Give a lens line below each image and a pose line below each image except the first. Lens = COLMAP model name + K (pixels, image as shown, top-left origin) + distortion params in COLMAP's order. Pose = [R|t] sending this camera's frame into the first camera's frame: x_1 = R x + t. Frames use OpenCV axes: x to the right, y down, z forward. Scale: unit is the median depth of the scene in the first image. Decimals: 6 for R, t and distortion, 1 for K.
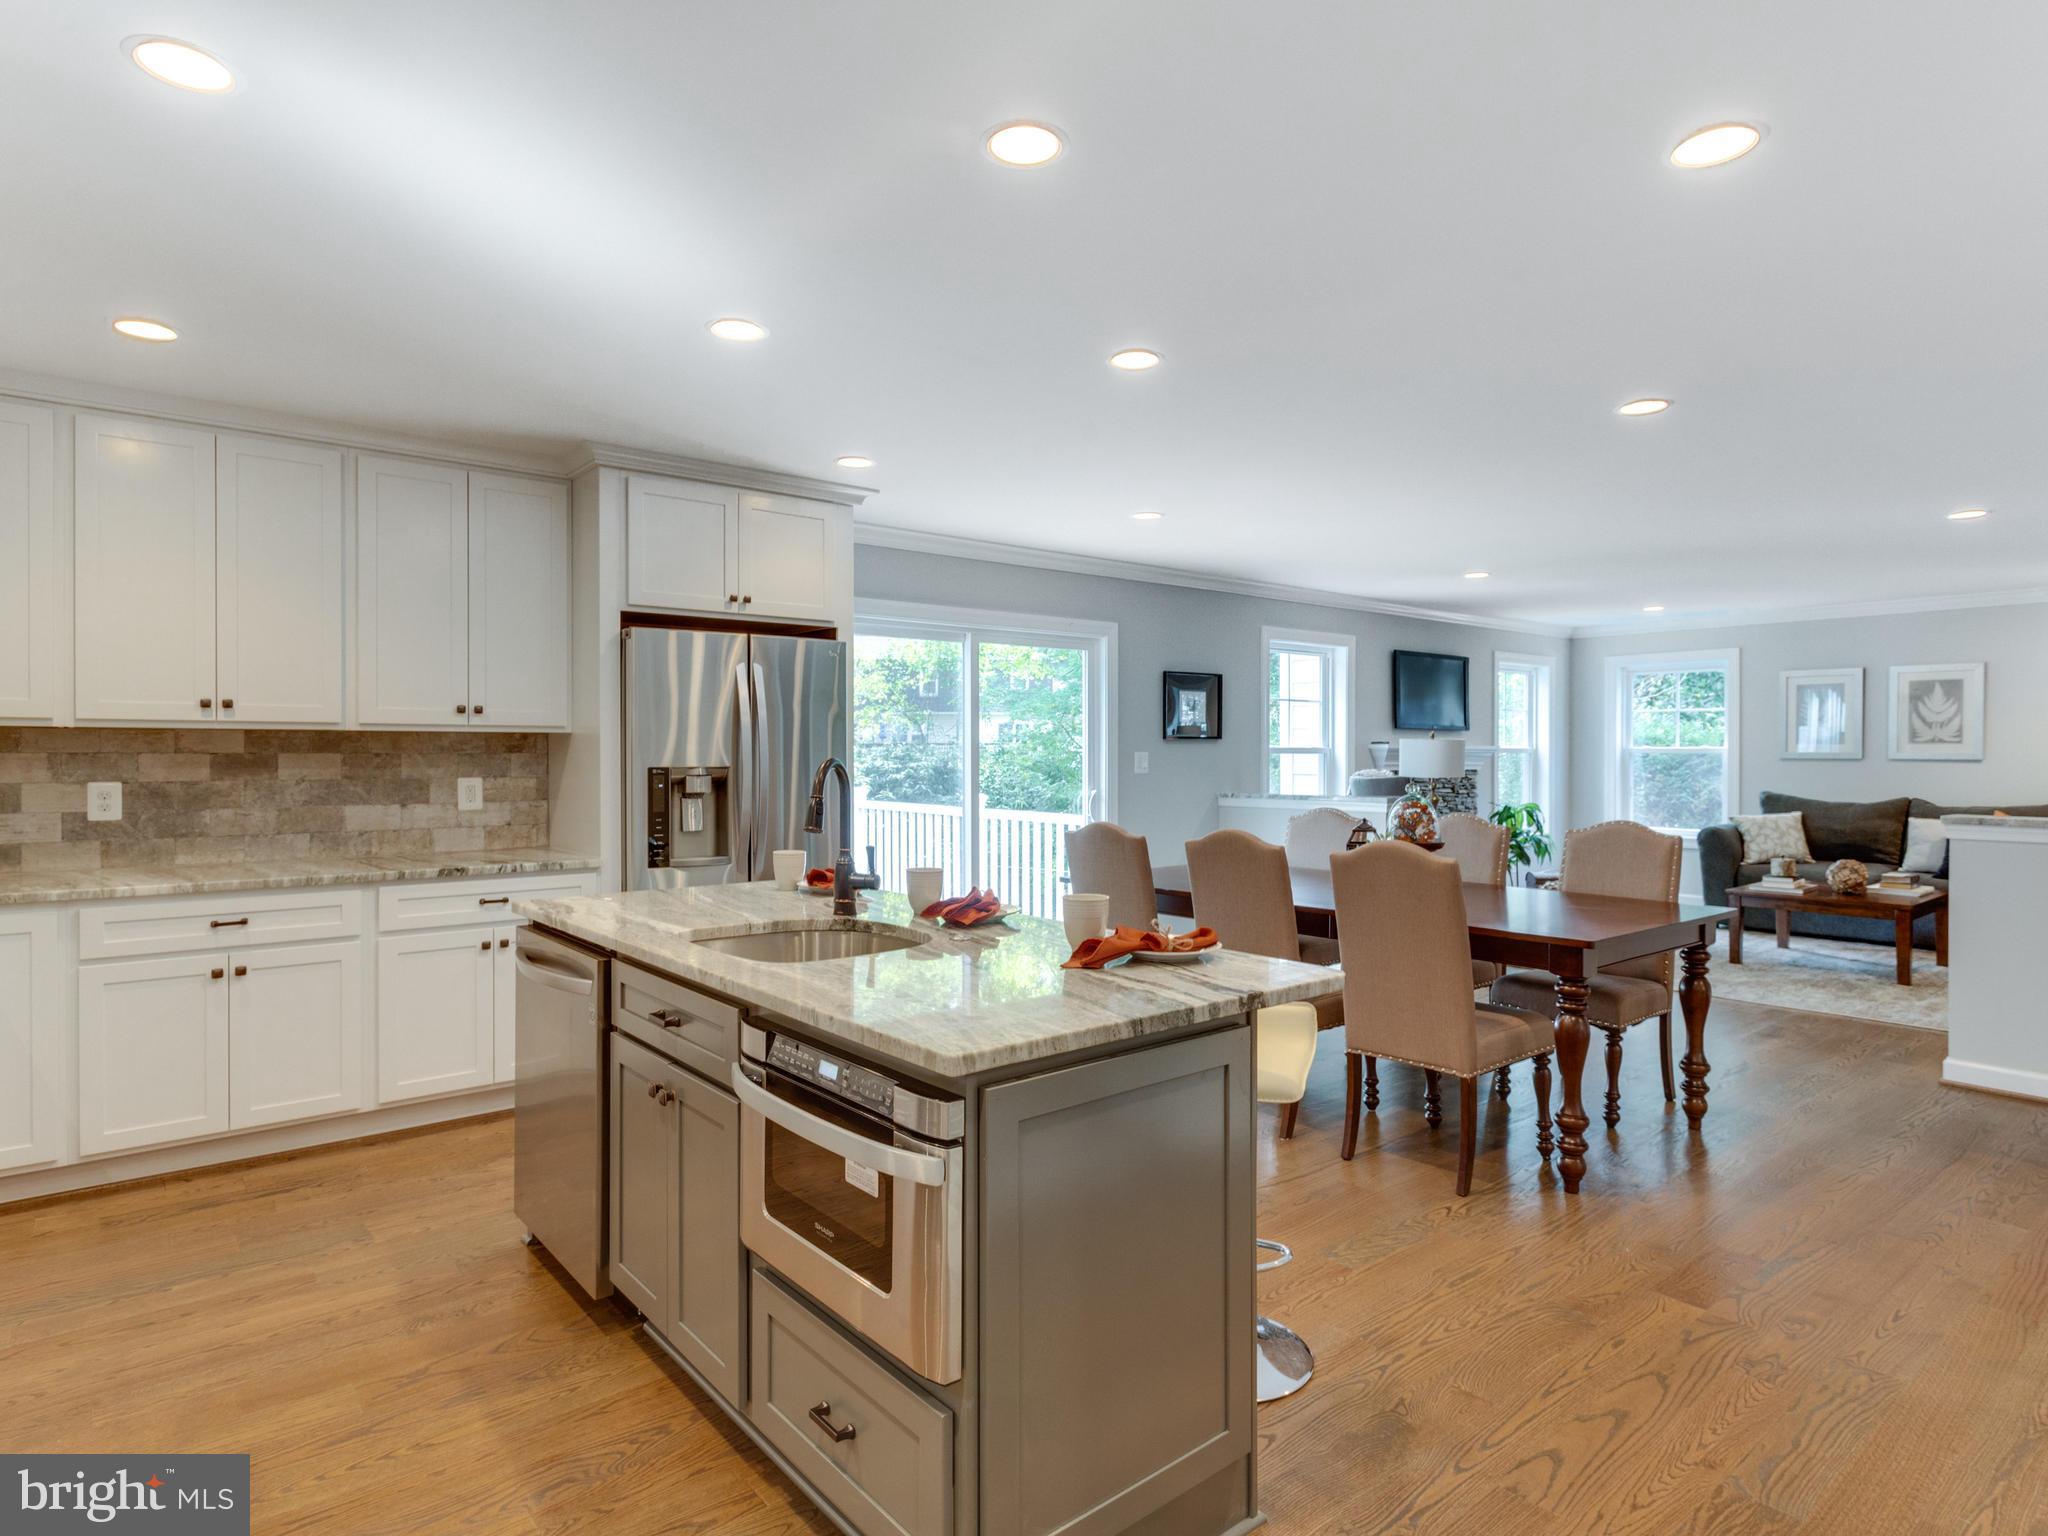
lens RADIAL K [[1118.5, 0, 1012.3], [0, 1118.5, 753.6], [0, 0, 1]] dist [0.012277, -0.006442]
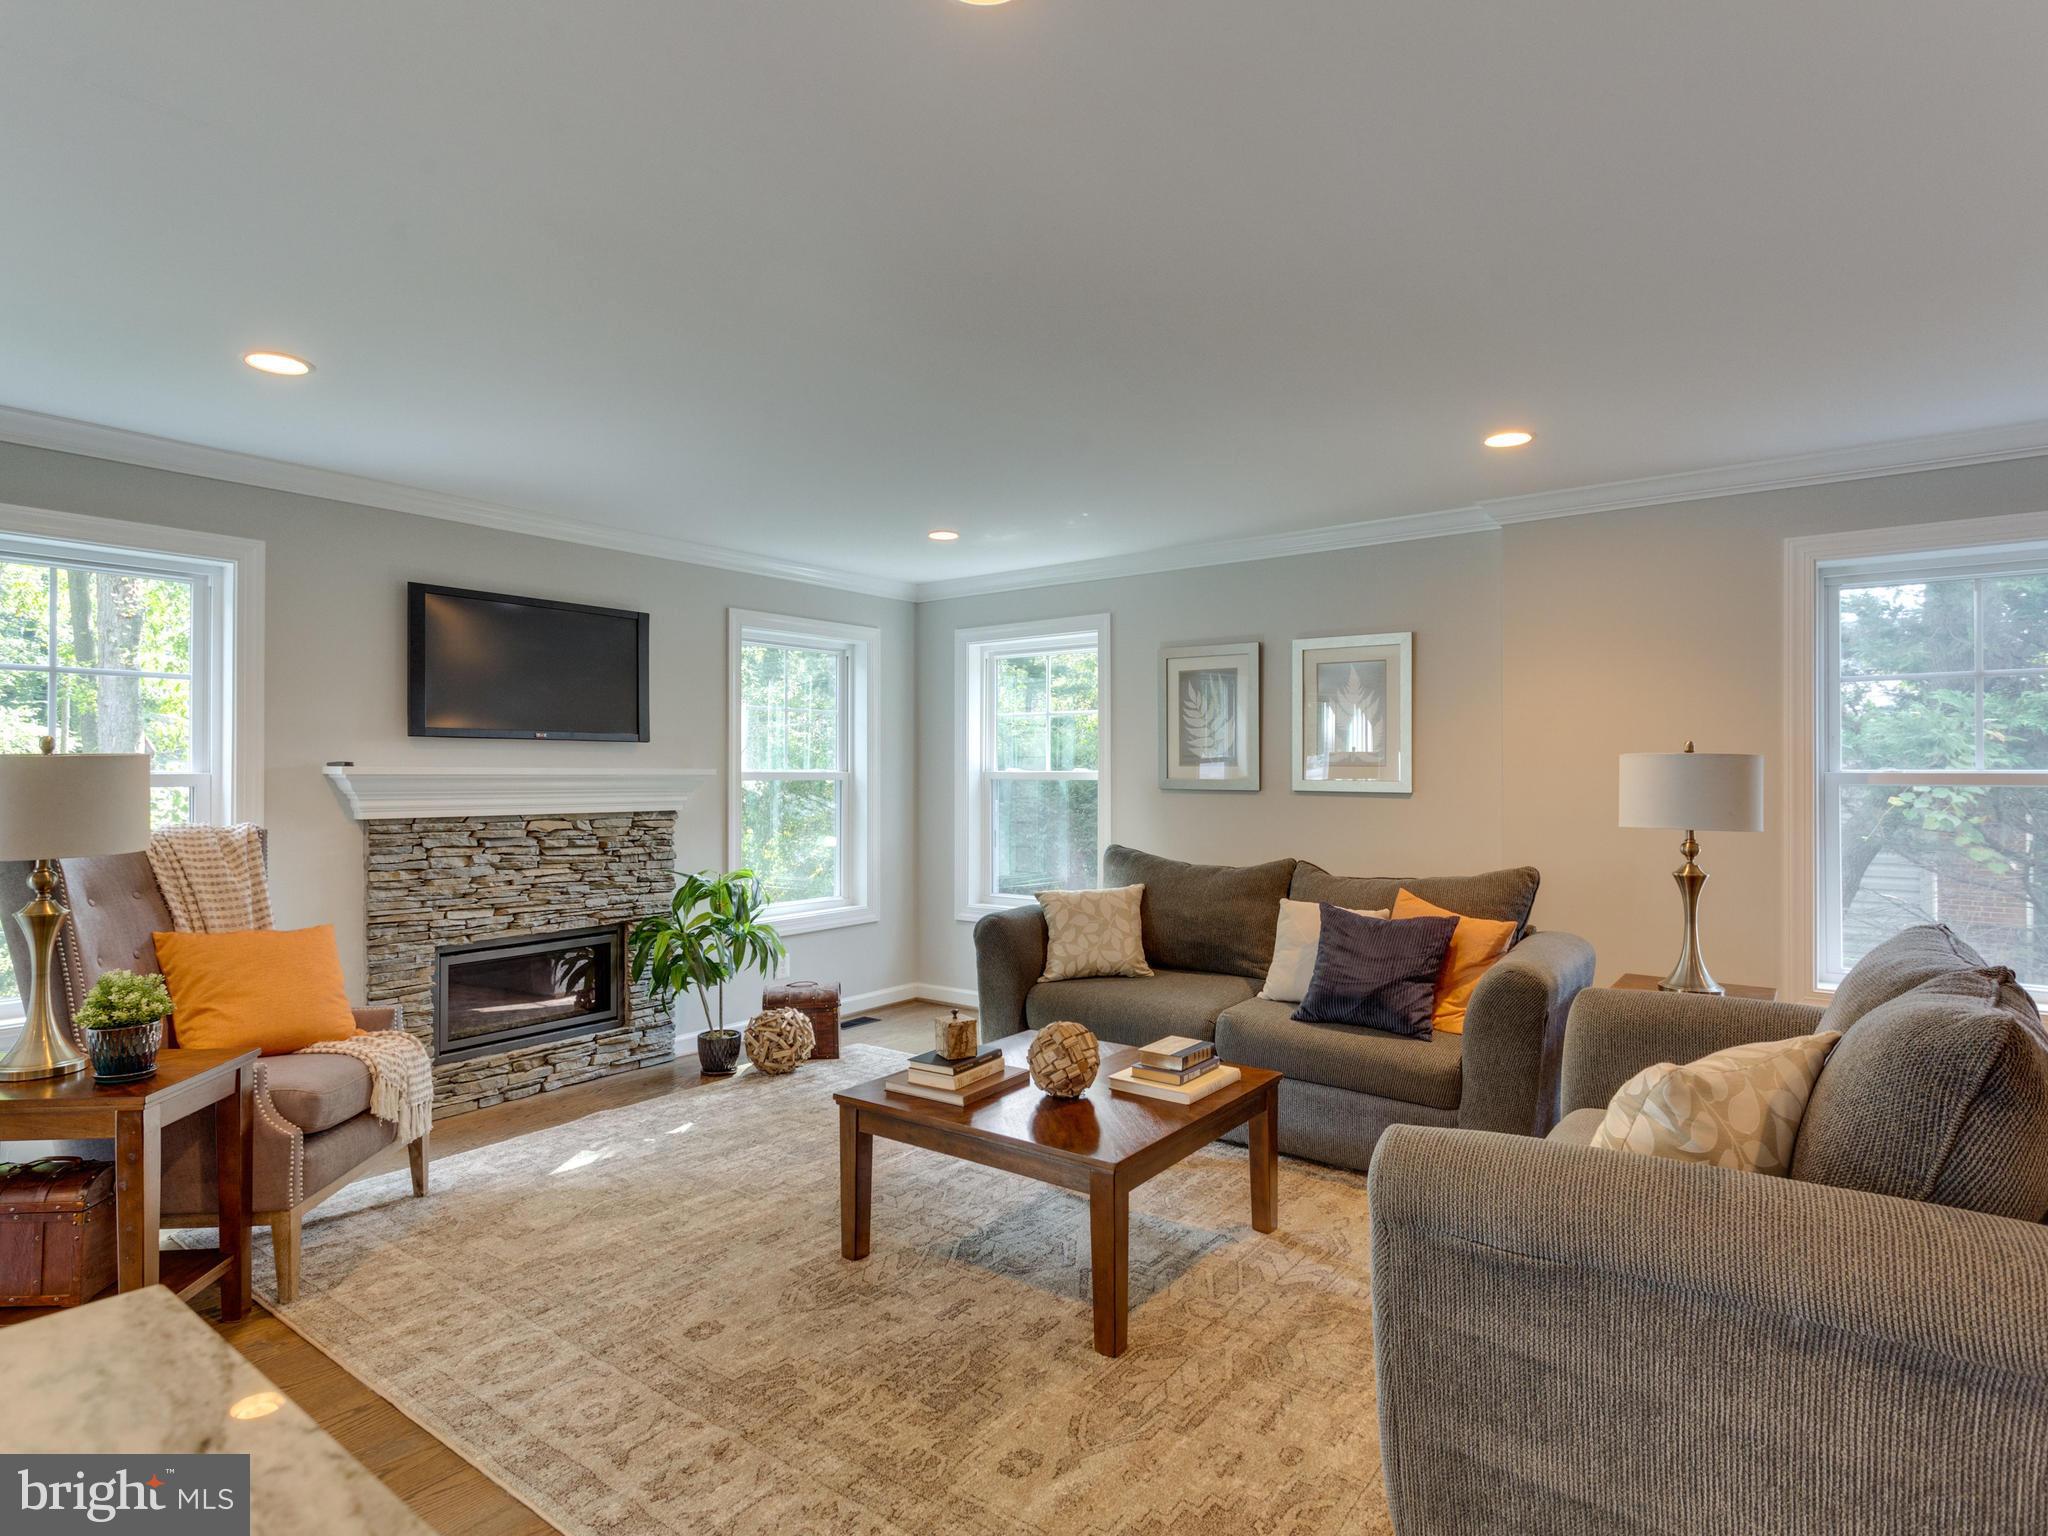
lens RADIAL K [[1118.5, 0, 984.1], [0, 1118.5, 778.3], [0, 0, 1]] dist [0.012277, -0.006442]
pose [[0.974669, -0.001138, 0.223647, 0.954574], [0.000034, 0.999988, 0.004943, -0.011050], [-0.223650, -0.004810, 0.974658, 0.882256]]
